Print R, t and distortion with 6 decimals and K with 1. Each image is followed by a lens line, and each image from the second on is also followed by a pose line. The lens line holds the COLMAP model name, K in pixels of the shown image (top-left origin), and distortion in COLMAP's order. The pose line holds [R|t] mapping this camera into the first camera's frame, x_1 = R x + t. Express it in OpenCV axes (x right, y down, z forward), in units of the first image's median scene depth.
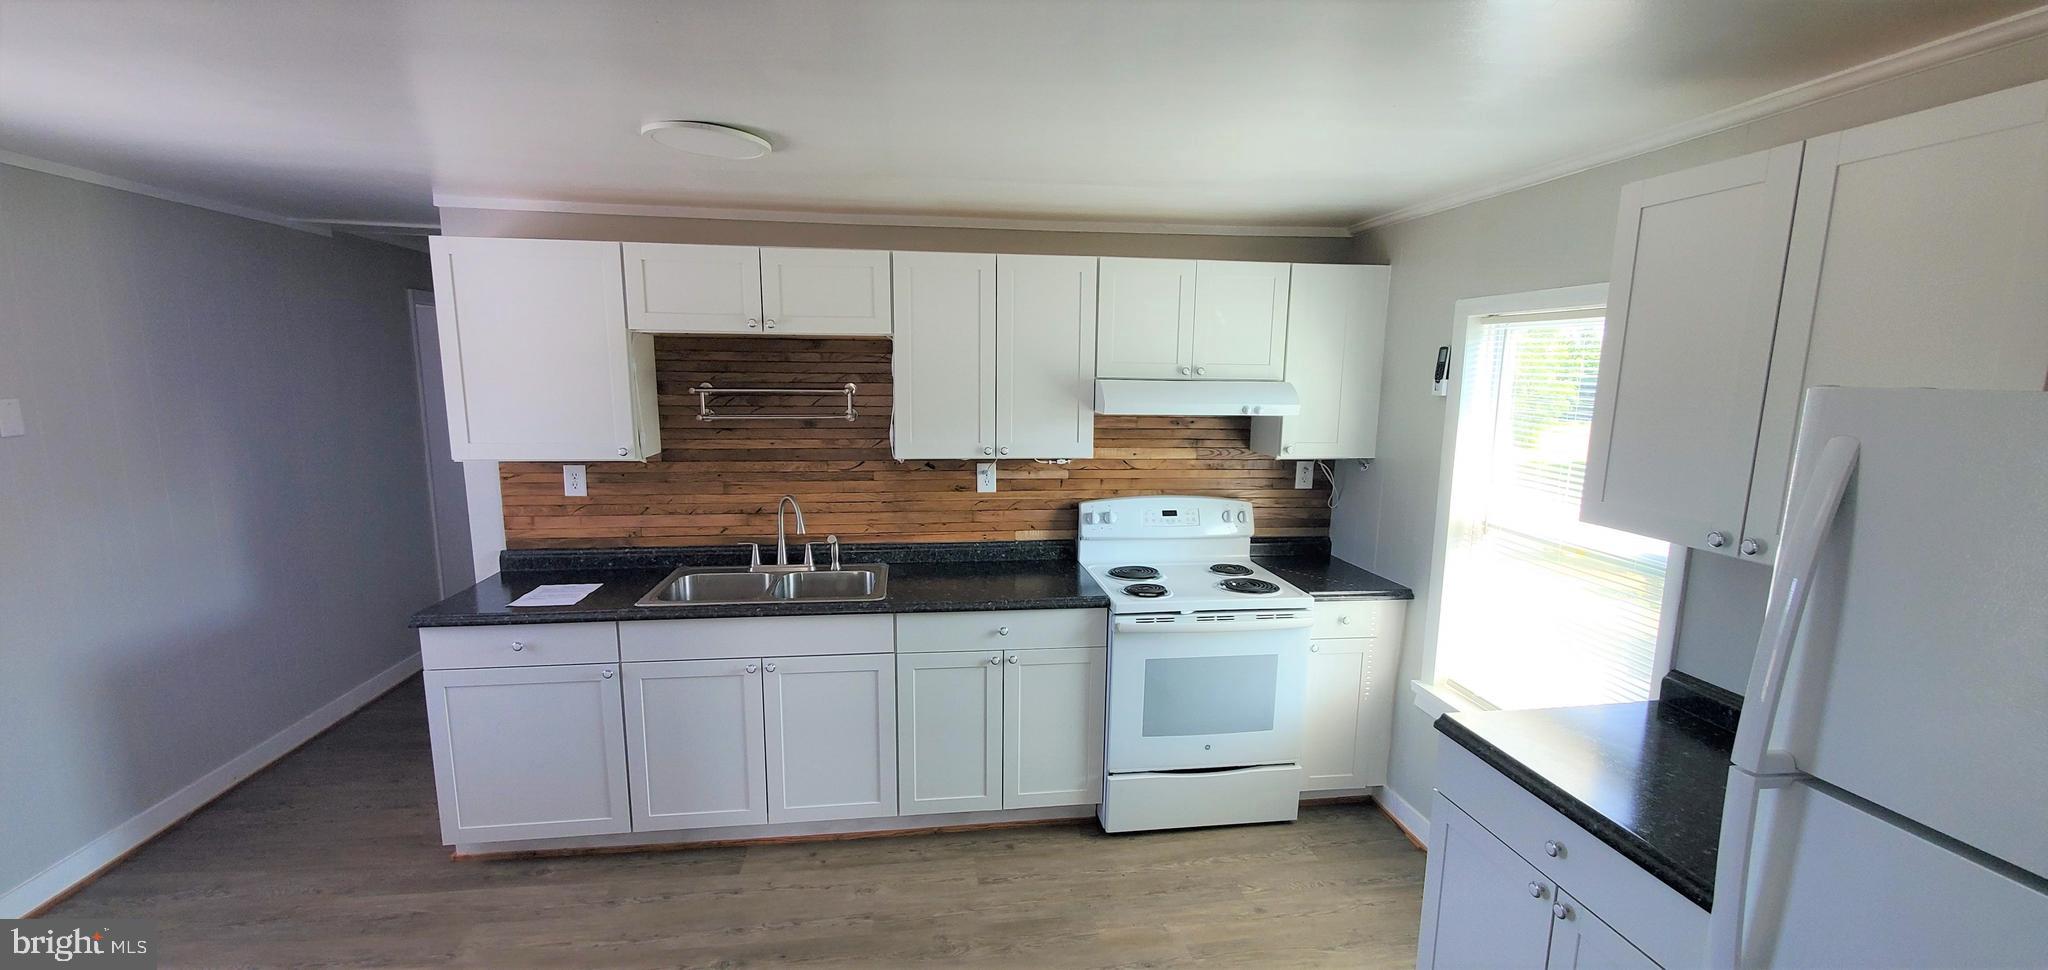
lens RADIAL K [[818.6, 0, 1018.3], [0, 818.6, 500.7], [0, 0, 1]] dist [-0.001485, -0.000096]
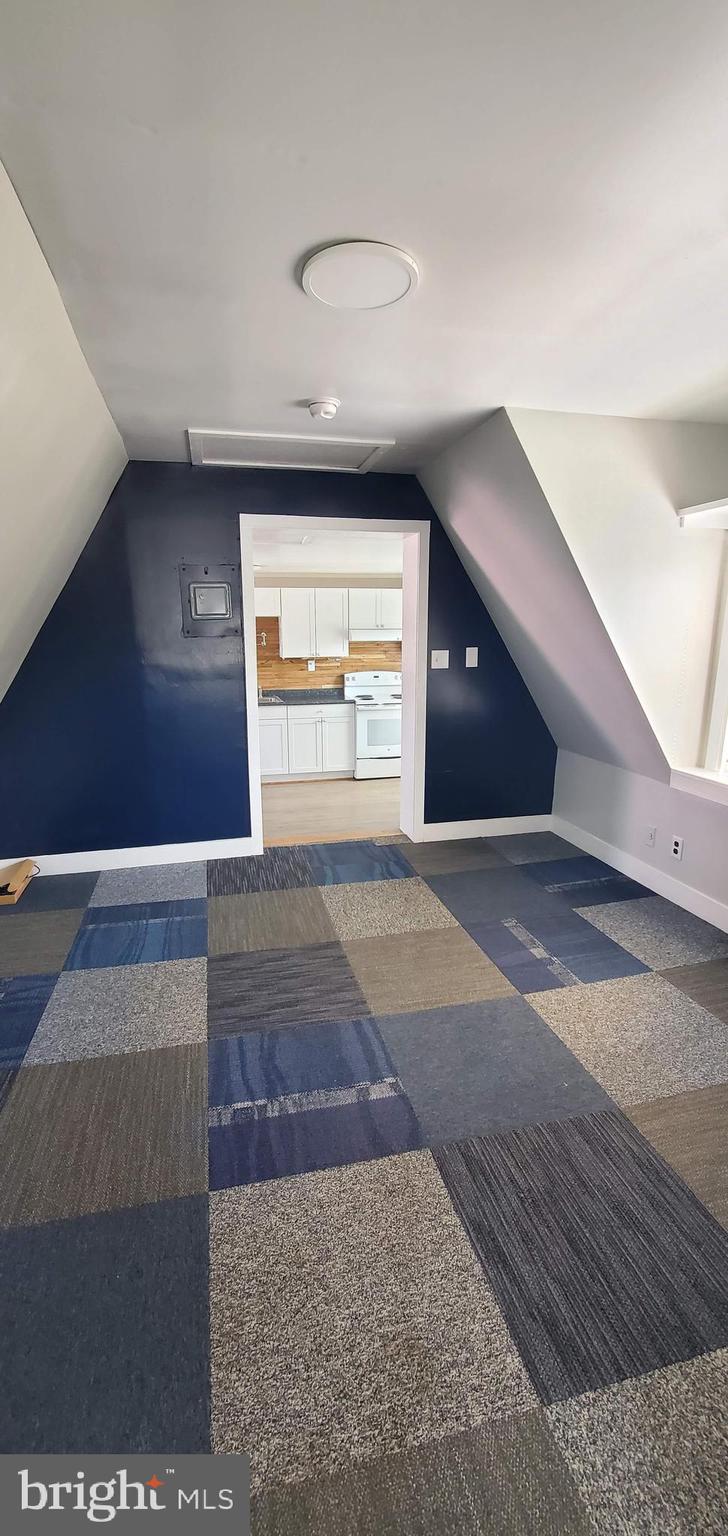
lens RADIAL K [[614.0, 0, 364.0], [0, 614.0, 768.0], [0, 0, 1]] dist [-0.001485, -0.000096]
pose [[0.993603, -0.038478, 0.106174, -0.101229], [0.031277, 0.997148, 0.068679, 0.192902], [-0.108514, -0.064919, 0.991973, -1.194322]]
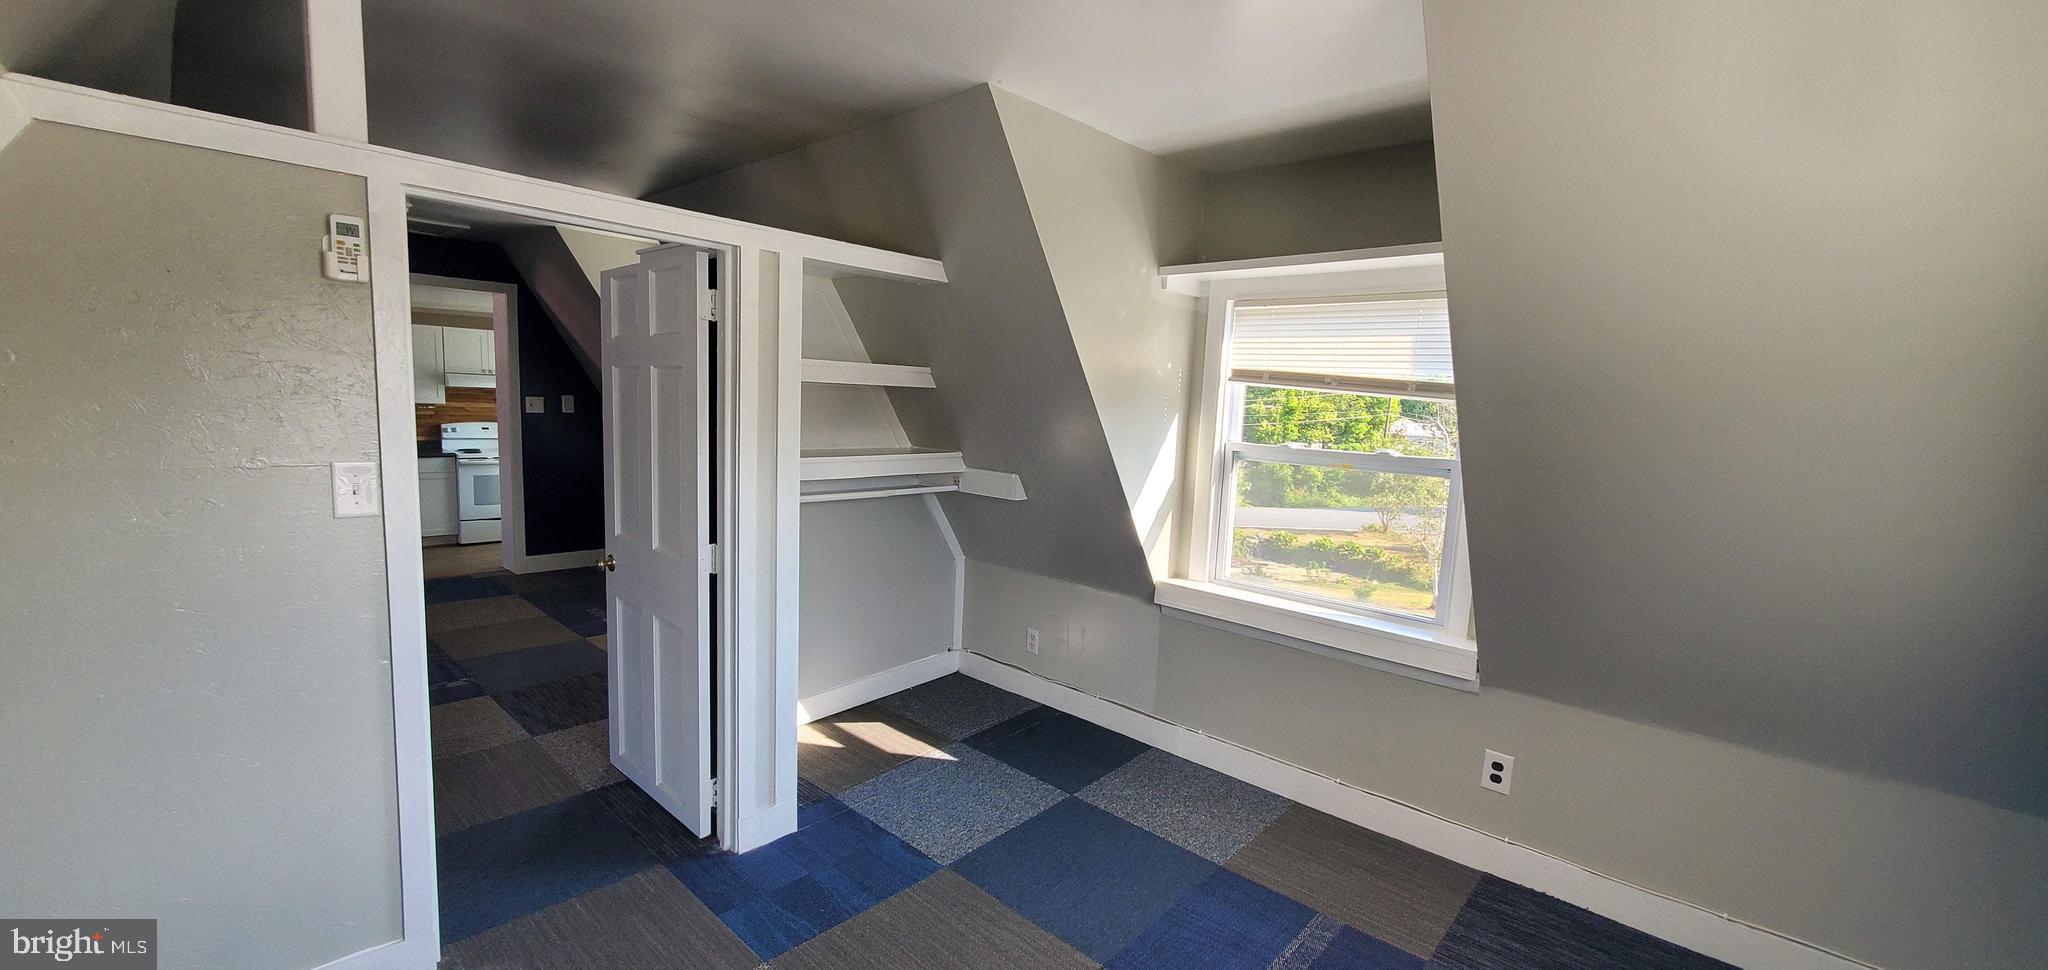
lens RADIAL K [[818.6, 0, 1018.3], [0, 818.6, 500.7], [0, 0, 1]] dist [-0.001485, -0.000096]
pose [[0.779019, -0.058327, 0.624282, -0.122656], [0.062930, 0.997910, 0.014707, 0.313816], [-0.623835, 0.027829, 0.781061, -2.033177]]
